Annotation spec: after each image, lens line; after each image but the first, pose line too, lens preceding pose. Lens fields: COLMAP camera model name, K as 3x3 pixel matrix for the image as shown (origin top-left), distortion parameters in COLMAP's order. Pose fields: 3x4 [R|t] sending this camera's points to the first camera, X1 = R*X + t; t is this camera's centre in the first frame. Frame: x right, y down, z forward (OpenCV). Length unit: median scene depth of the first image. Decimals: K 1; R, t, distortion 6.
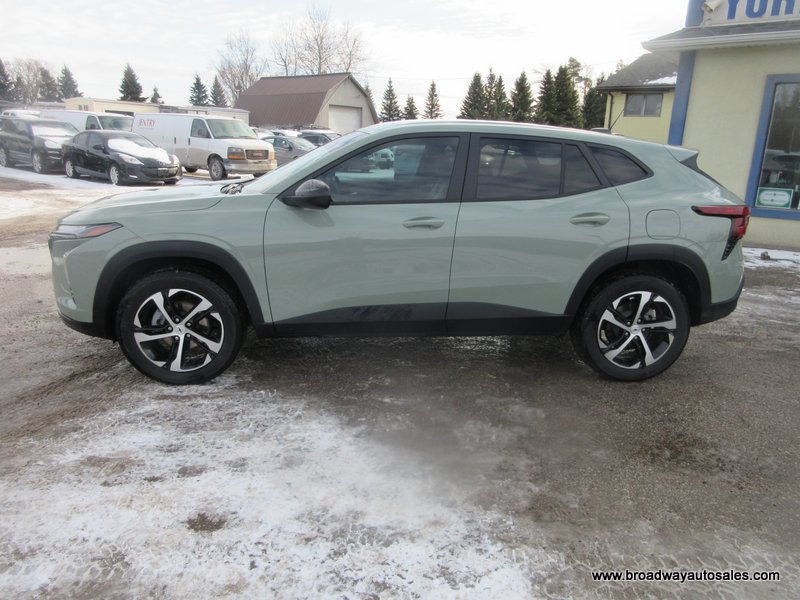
lens RADIAL K [[607.7, 0, 400.0], [0, 607.7, 300.0], [0, 0, 1]] dist [0.013867, -0.002949]
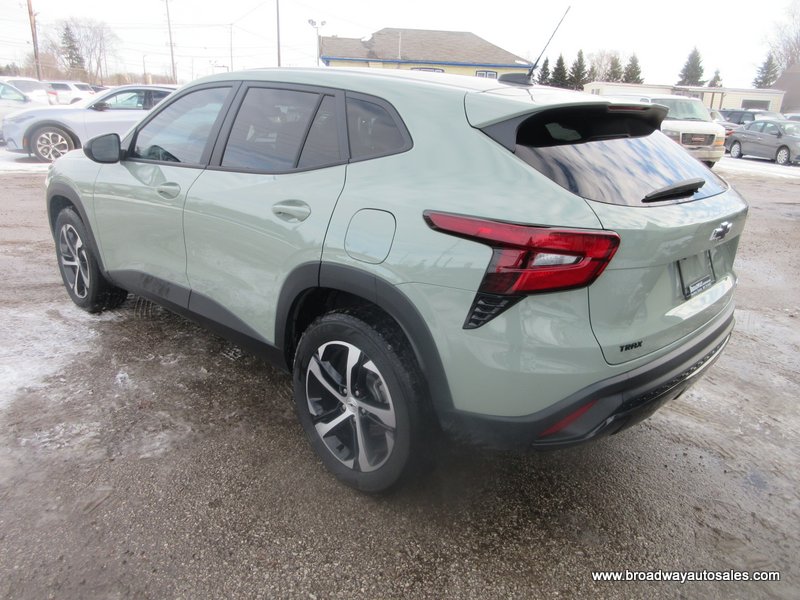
lens RADIAL K [[607.7, 0, 400.0], [0, 607.7, 300.0], [0, 0, 1]] dist [0.013867, -0.002949]
pose [[0.653469, 0.226446, -0.722289, 0.830301], [-0.211918, 0.970776, 0.112623, -0.130036], [0.726684, 0.079471, 0.682360, 0.617229]]
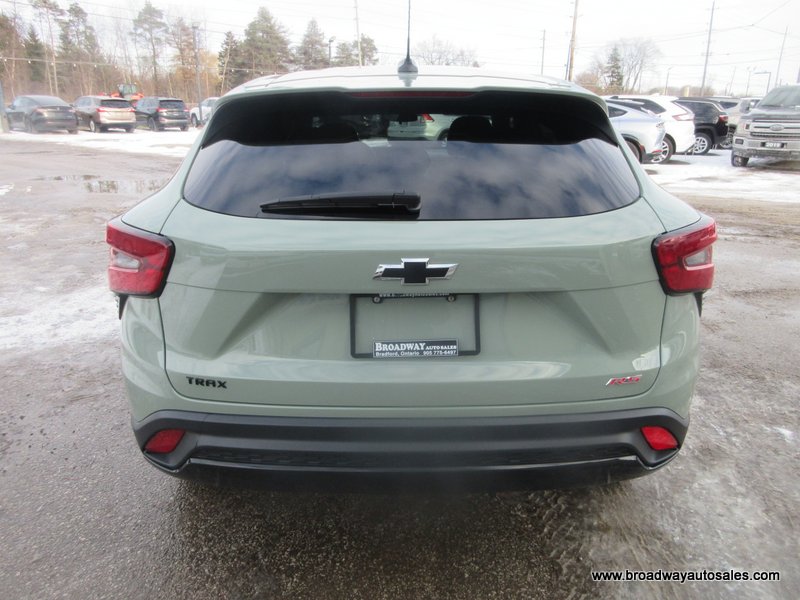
lens RADIAL K [[604.8, 0, 400.9], [0, 604.8, 309.6], [0, 0, 1]] dist [0.003083, 0.002044]
pose [[-0.087714, 0.289216, -0.953237, 0.956527], [-0.263676, 0.916052, 0.302197, -0.273517], [0.960615, 0.277853, -0.004091, 1.196610]]
